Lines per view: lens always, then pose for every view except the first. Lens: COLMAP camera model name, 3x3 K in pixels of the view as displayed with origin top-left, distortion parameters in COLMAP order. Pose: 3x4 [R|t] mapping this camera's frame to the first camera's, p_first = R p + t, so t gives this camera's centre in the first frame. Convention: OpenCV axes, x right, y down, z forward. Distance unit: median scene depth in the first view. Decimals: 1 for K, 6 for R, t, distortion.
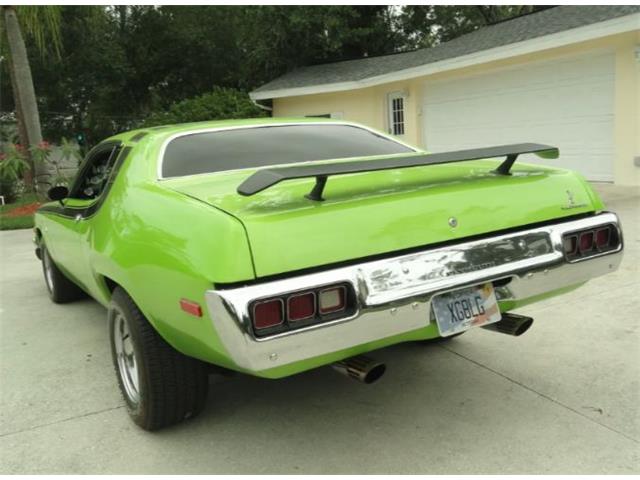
lens RADIAL K [[616.4, 0, 320.0], [0, 616.4, 240.0], [0, 0, 1]] dist [0.001207, 0.018909]
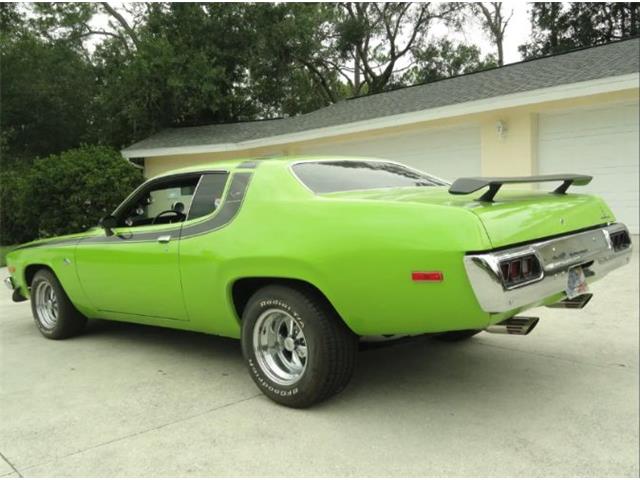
lens RADIAL K [[616.4, 0, 320.0], [0, 616.4, 240.0], [0, 0, 1]] dist [0.001207, 0.018909]
pose [[0.959293, -0.001918, 0.282405, -0.116411], [0.032369, 0.994133, -0.103203, 0.023265], [-0.280550, 0.108143, 0.953728, -0.032059]]
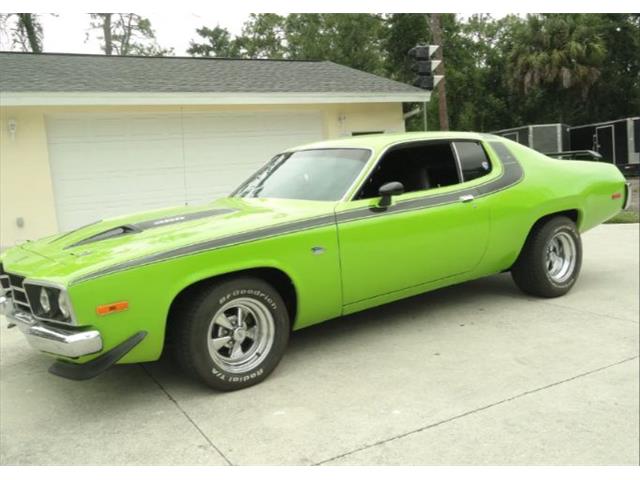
lens RADIAL K [[624.4, 0, 321.5], [0, 624.4, 239.7], [0, 0, 1]] dist [-0.007232, 0.011484]
pose [[-0.103227, -0.051695, 0.993314, -0.415480], [0.222048, 0.972248, 0.073675, -0.029186], [-0.969556, 0.228168, -0.088884, 0.371796]]
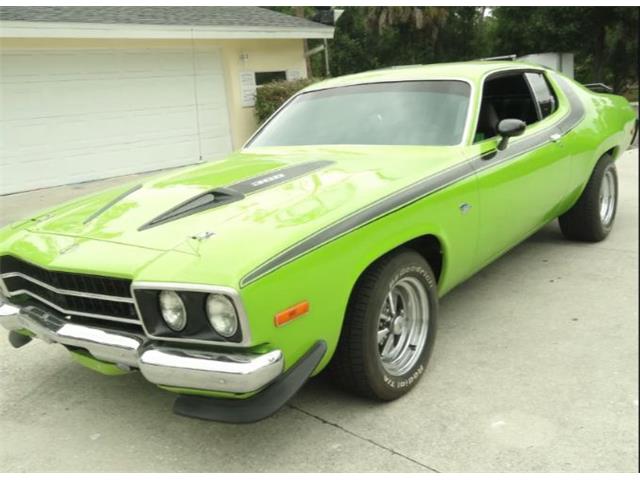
lens RADIAL K [[627.0, 0, 320.0], [0, 627.0, 240.0], [0, 0, 1]] dist [-0.005103, -0.004520]
pose [[-0.361101, -0.117334, 0.925116, -0.331668], [0.247320, 0.944476, 0.216327, -0.052838], [-0.899132, 0.306916, -0.312032, 0.462482]]
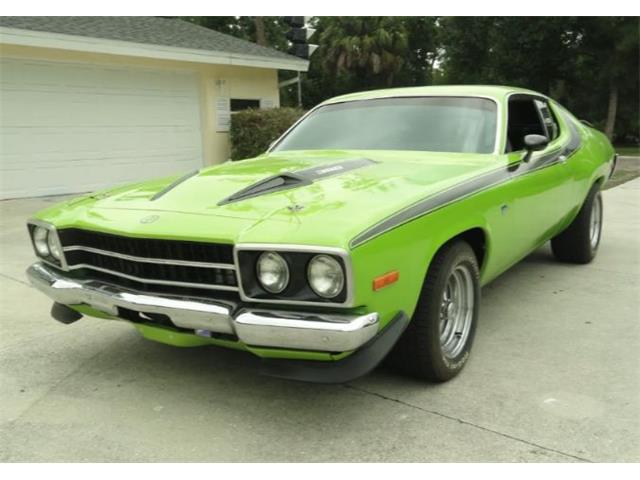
lens RADIAL K [[631.0, 0, 319.2], [0, 631.0, 242.0], [0, 0, 1]] dist [-0.012086, 0.004405]
pose [[-0.443005, -0.079339, 0.893002, -0.328033], [0.186630, 0.966094, 0.178417, -0.046863], [-0.876879, 0.245700, -0.413177, 0.505062]]
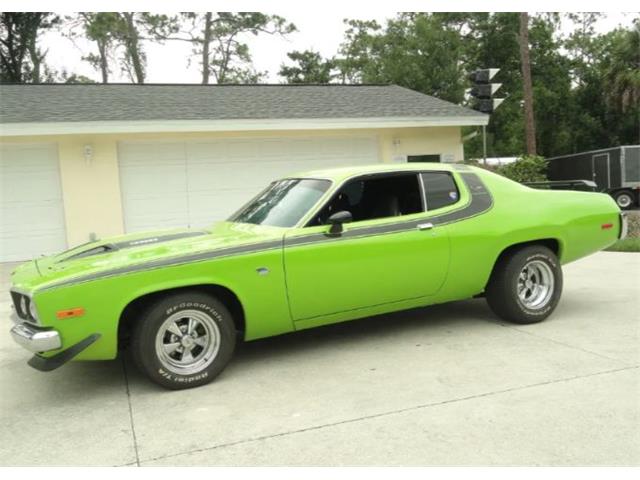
lens RADIAL K [[631.0, 0, 319.2], [0, 631.0, 242.0], [0, 0, 1]] dist [-0.012086, 0.004405]
pose [[0.063897, -0.026260, 0.997611, -0.452494], [0.204128, 0.978862, 0.012693, -0.017689], [-0.976857, 0.202829, 0.067906, 0.301623]]
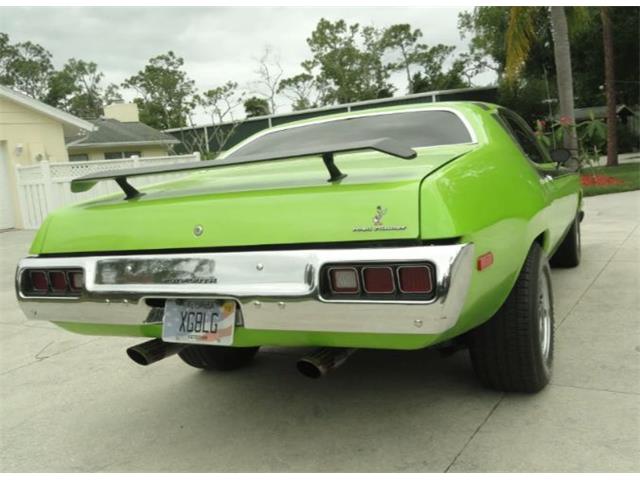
lens RADIAL K [[616.4, 0, 320.0], [0, 616.4, 240.0], [0, 0, 1]] dist [0.001207, 0.018909]
pose [[0.547779, 0.123394, -0.827473, 0.182104], [-0.082226, 0.992215, 0.093528, -0.019408], [0.832573, 0.016807, 0.553661, 0.102488]]
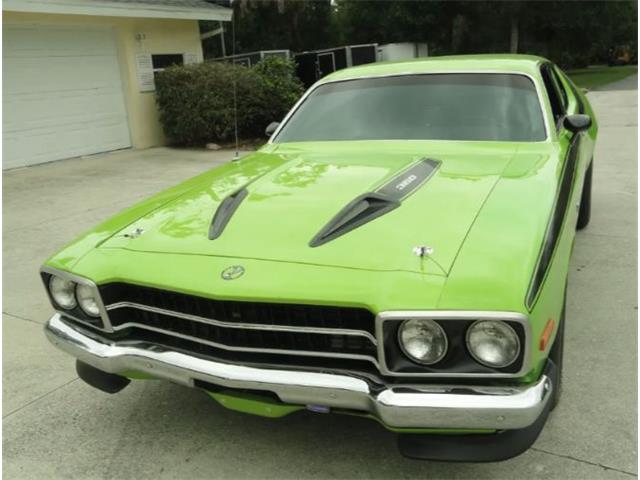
lens RADIAL K [[631.0, 0, 319.2], [0, 631.0, 242.0], [0, 0, 1]] dist [-0.012086, 0.004405]
pose [[-0.579955, -0.120317, 0.805714, -0.273100], [0.220477, 0.928942, 0.297418, -0.075302], [-0.784246, 0.350130, -0.512218, 0.527655]]
